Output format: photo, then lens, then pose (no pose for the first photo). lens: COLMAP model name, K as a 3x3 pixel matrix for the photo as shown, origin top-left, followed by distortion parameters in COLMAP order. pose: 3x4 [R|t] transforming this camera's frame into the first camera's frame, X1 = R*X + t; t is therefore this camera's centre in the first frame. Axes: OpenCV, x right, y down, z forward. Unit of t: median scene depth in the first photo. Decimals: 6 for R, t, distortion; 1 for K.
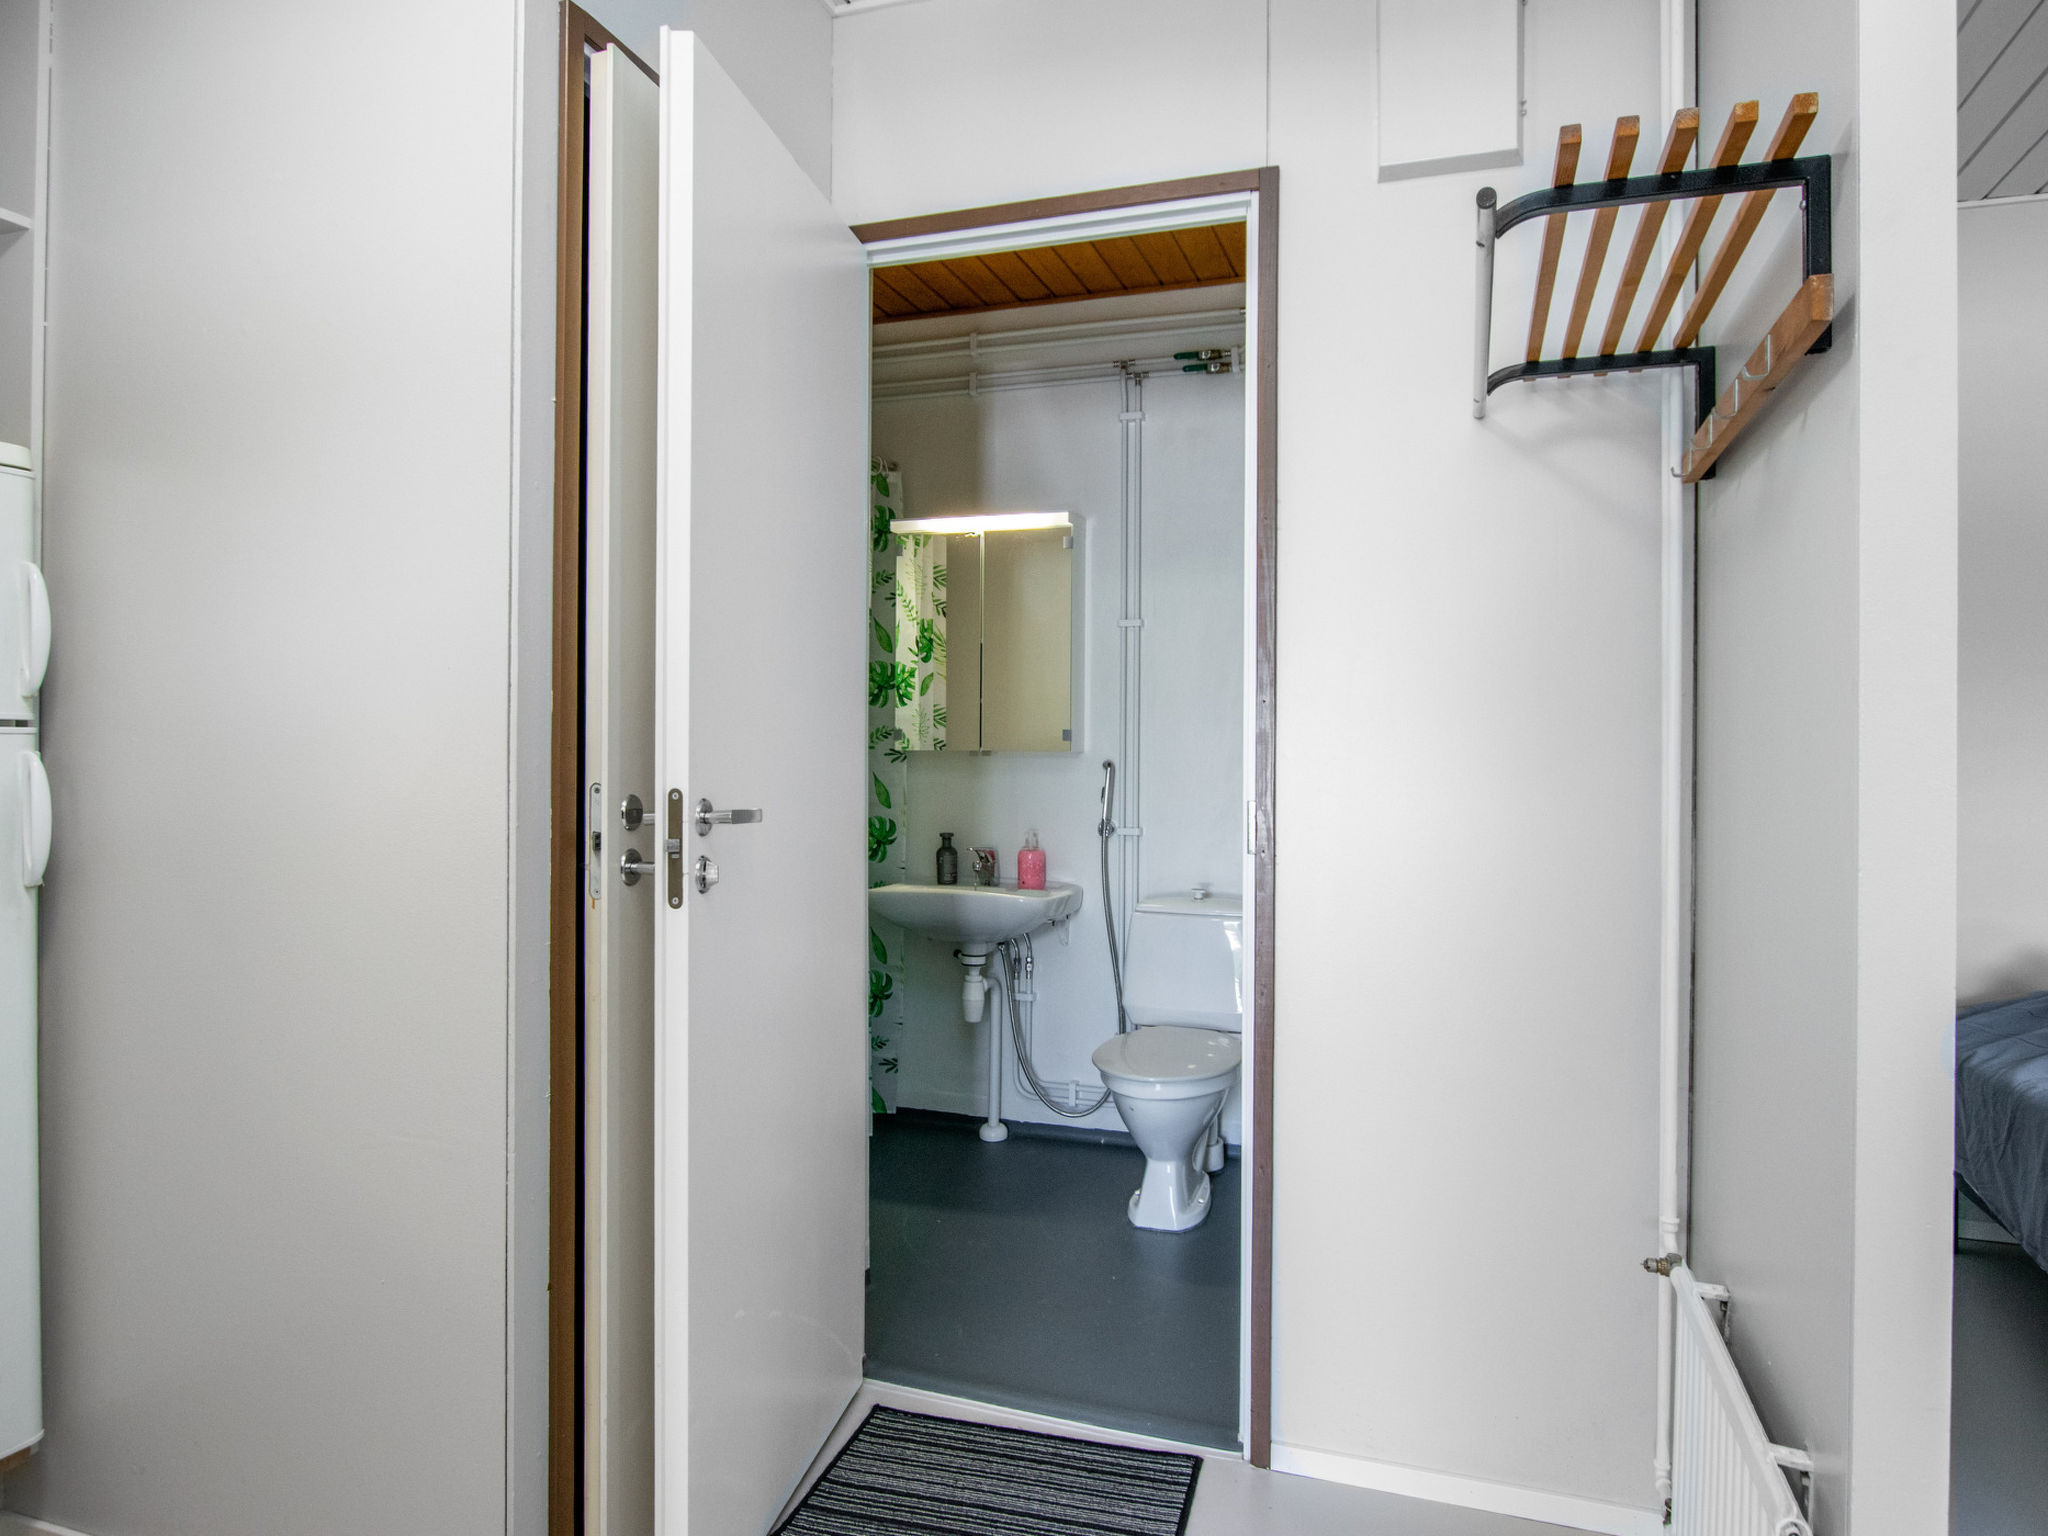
lens RADIAL K [[1327.1, 0, 1026.0], [0, 1327.1, 776.2], [0, 0, 1]] dist [-0.000171, -0.000027]
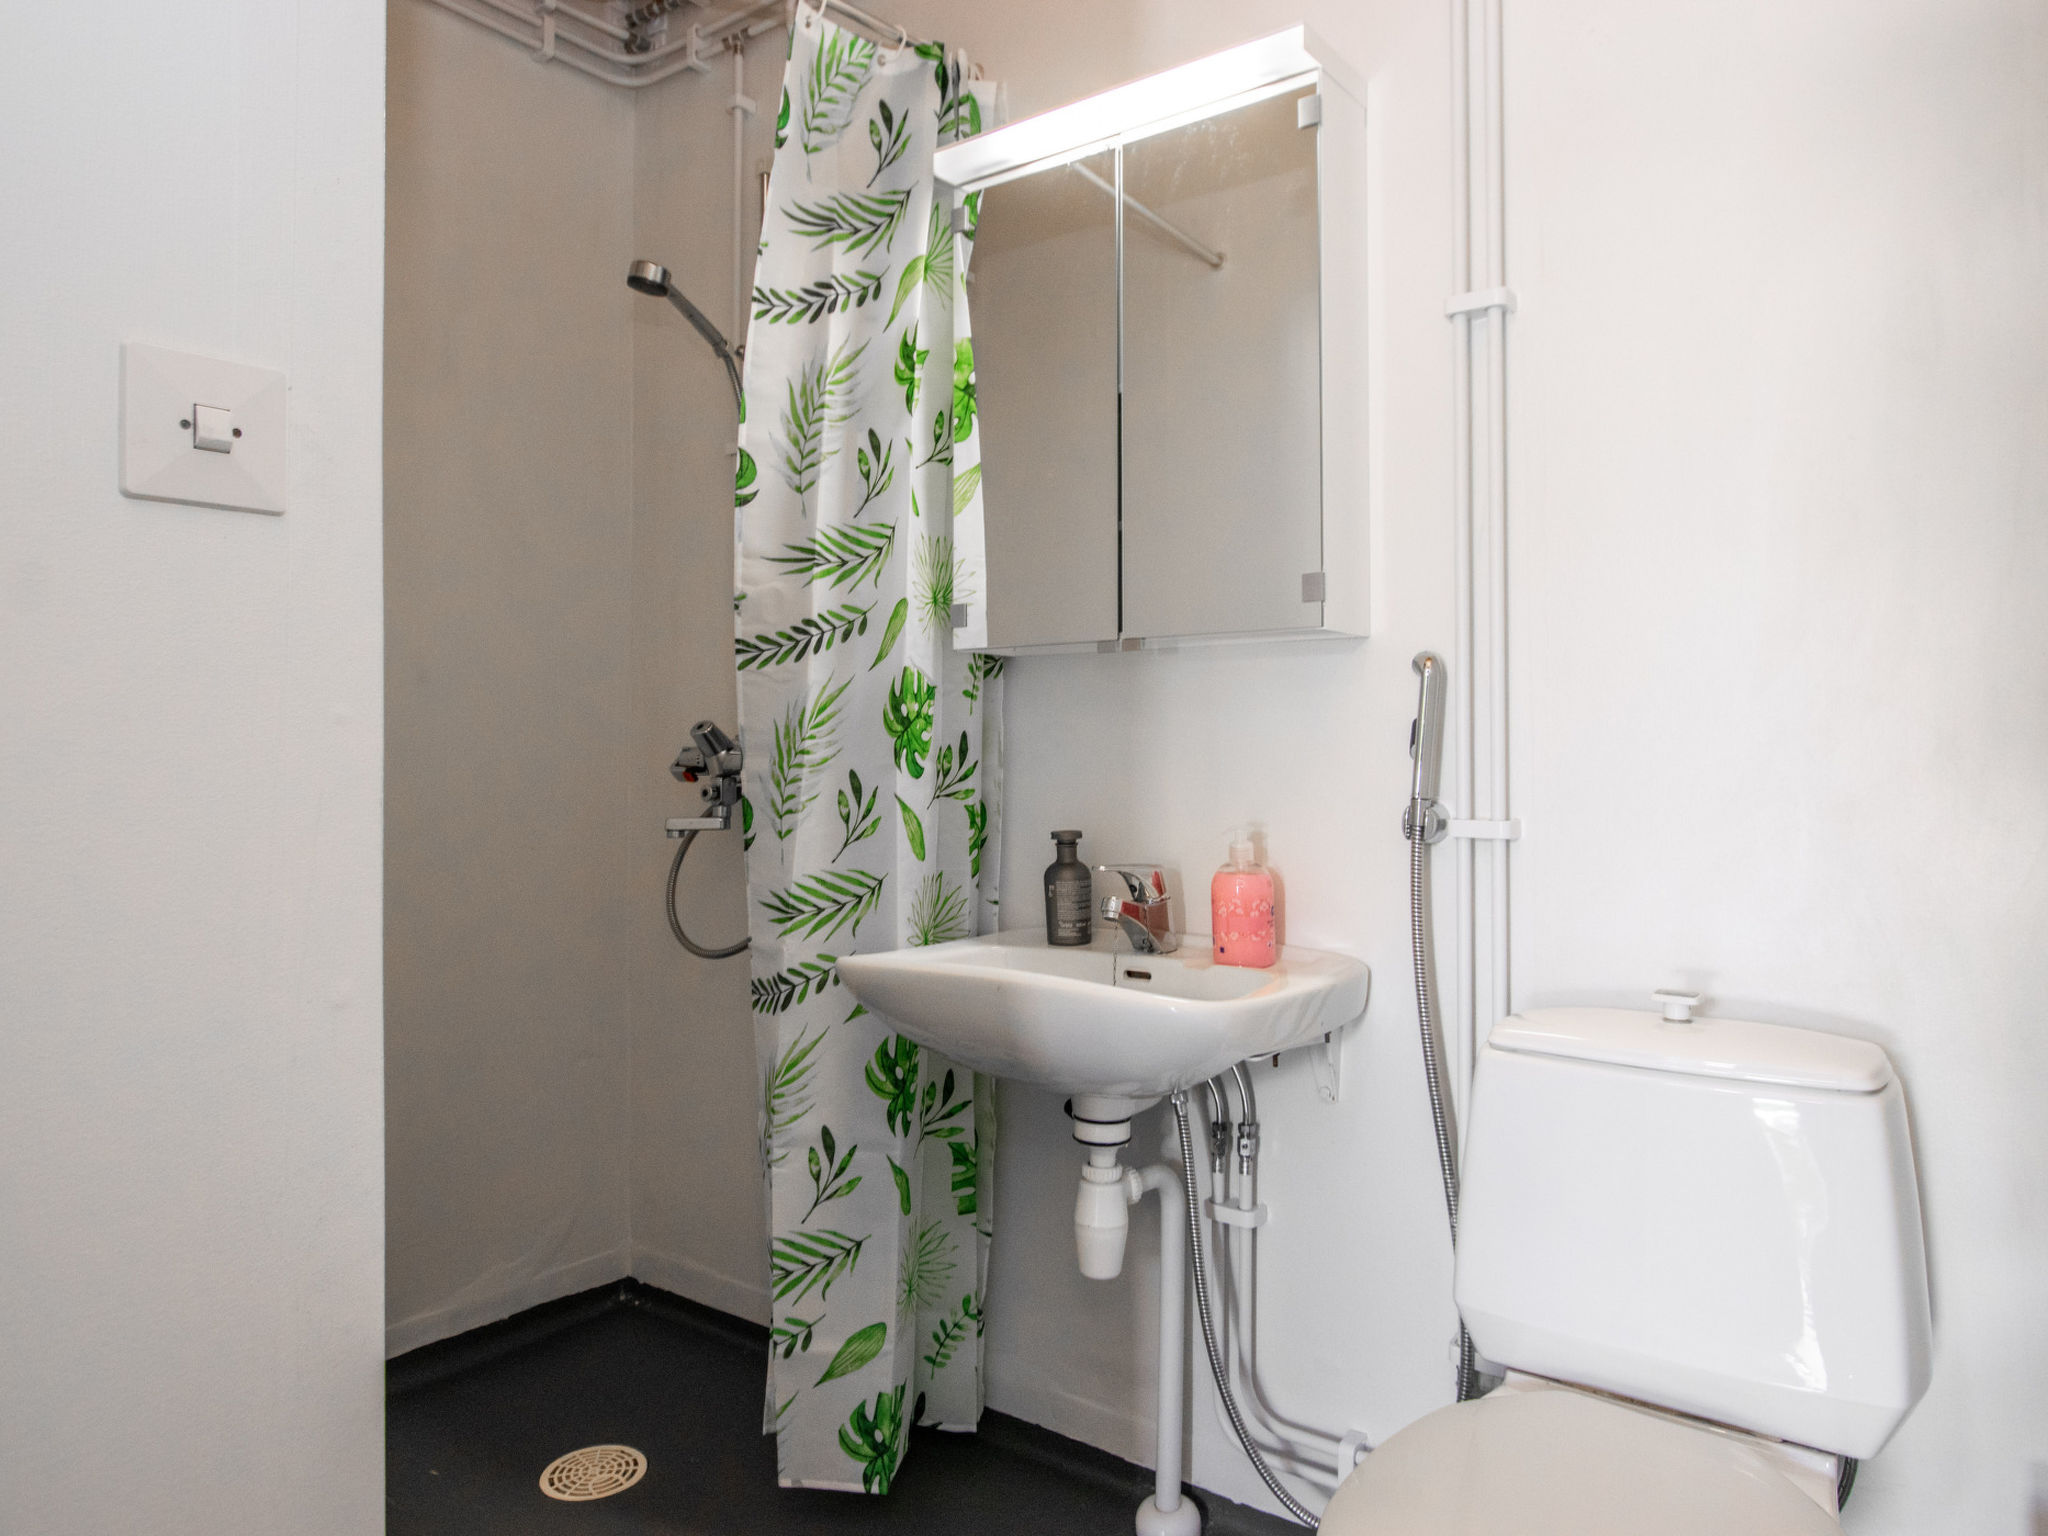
lens RADIAL K [[1376.8, 0, 1025.6], [0, 1376.8, 758.4], [0, 0, 1]] dist [-0.022459, -0.000522]
pose [[0.944360, -0.012909, -0.328660, 0.082510], [0.013357, 0.999910, -0.000893, 0.018970], [0.328642, -0.003547, 0.944448, 0.566163]]
